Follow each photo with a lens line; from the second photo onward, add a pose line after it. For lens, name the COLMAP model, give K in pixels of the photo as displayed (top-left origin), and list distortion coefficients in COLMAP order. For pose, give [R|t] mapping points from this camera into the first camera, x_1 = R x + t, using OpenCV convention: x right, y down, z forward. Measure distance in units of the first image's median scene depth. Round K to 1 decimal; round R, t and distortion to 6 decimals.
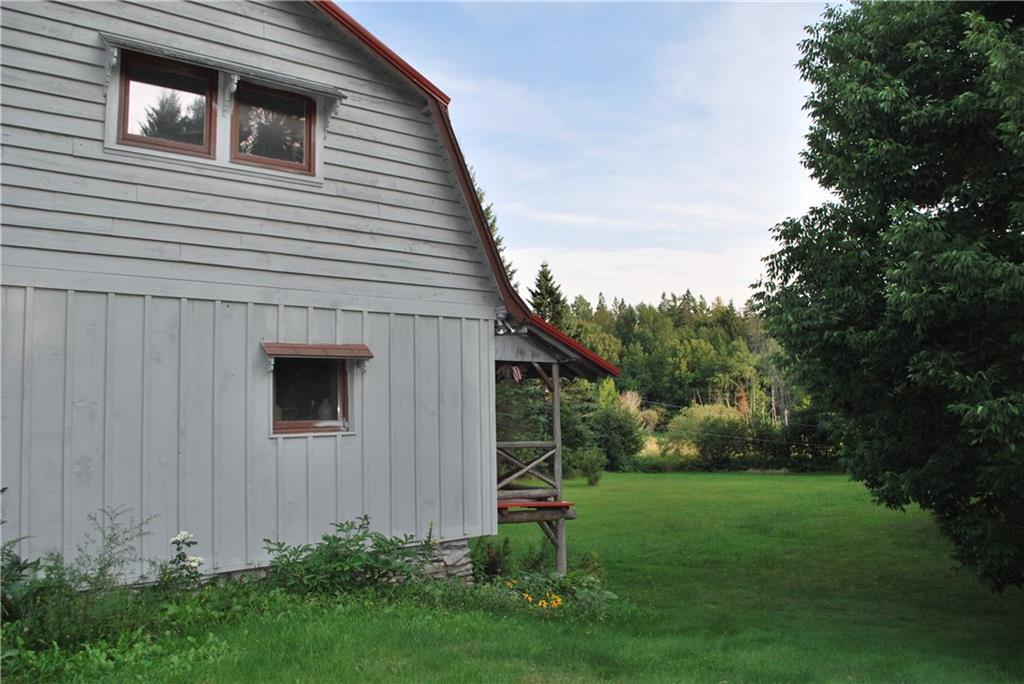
lens RADIAL K [[797.6, 0, 512.0], [0, 797.6, 342.0], [0, 0, 1]] dist [-0.097834, 0.000463]
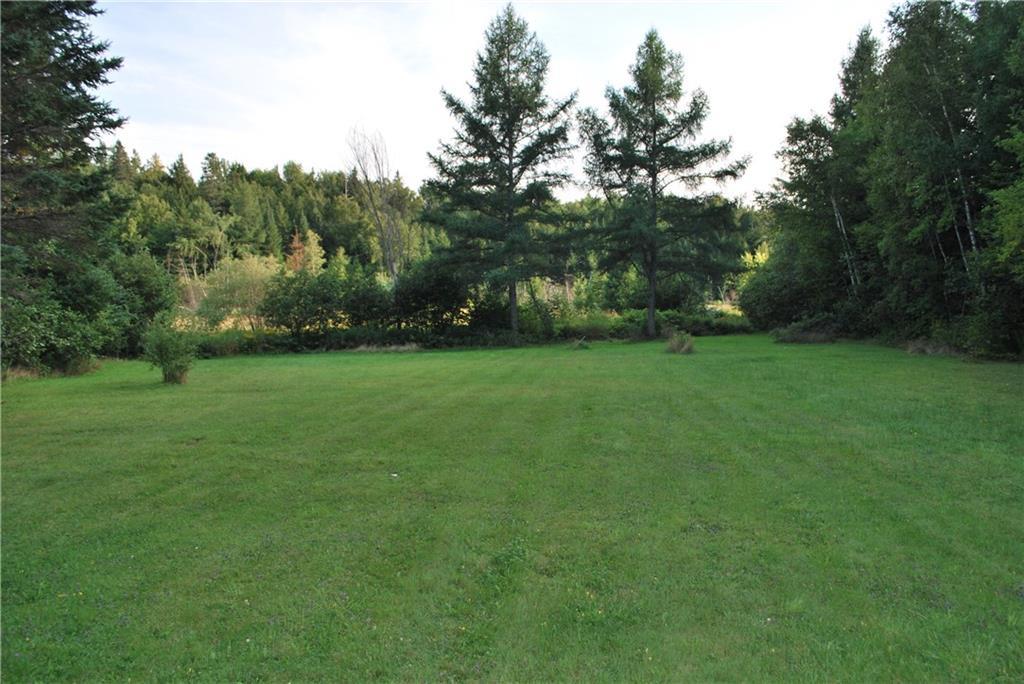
lens RADIAL K [[797.6, 0, 512.0], [0, 797.6, 342.0], [0, 0, 1]] dist [-0.097834, 0.000463]
pose [[0.740693, -0.034461, 0.670959, -0.021896], [-0.057938, 0.991687, 0.114892, 0.033826], [-0.669341, -0.123974, 0.732539, 0.196314]]
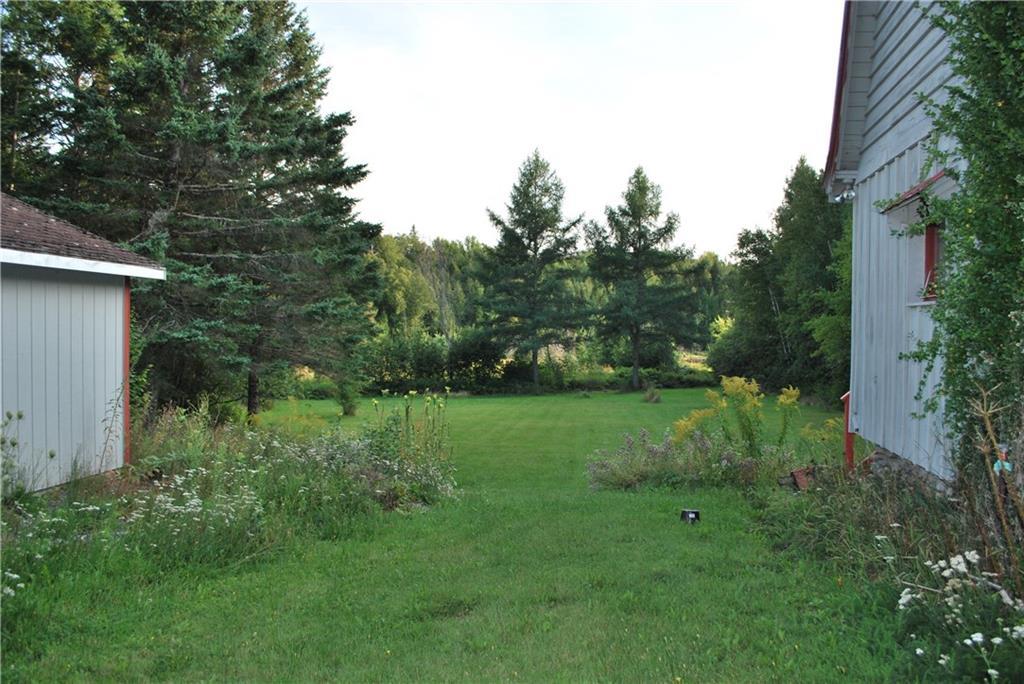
lens RADIAL K [[797.6, 0, 512.0], [0, 797.6, 342.0], [0, 0, 1]] dist [-0.097834, 0.000463]
pose [[0.739180, 0.014483, 0.673353, -0.115606], [-0.076957, 0.995037, 0.063079, 0.016265], [-0.669097, -0.098446, 0.736626, 0.114892]]
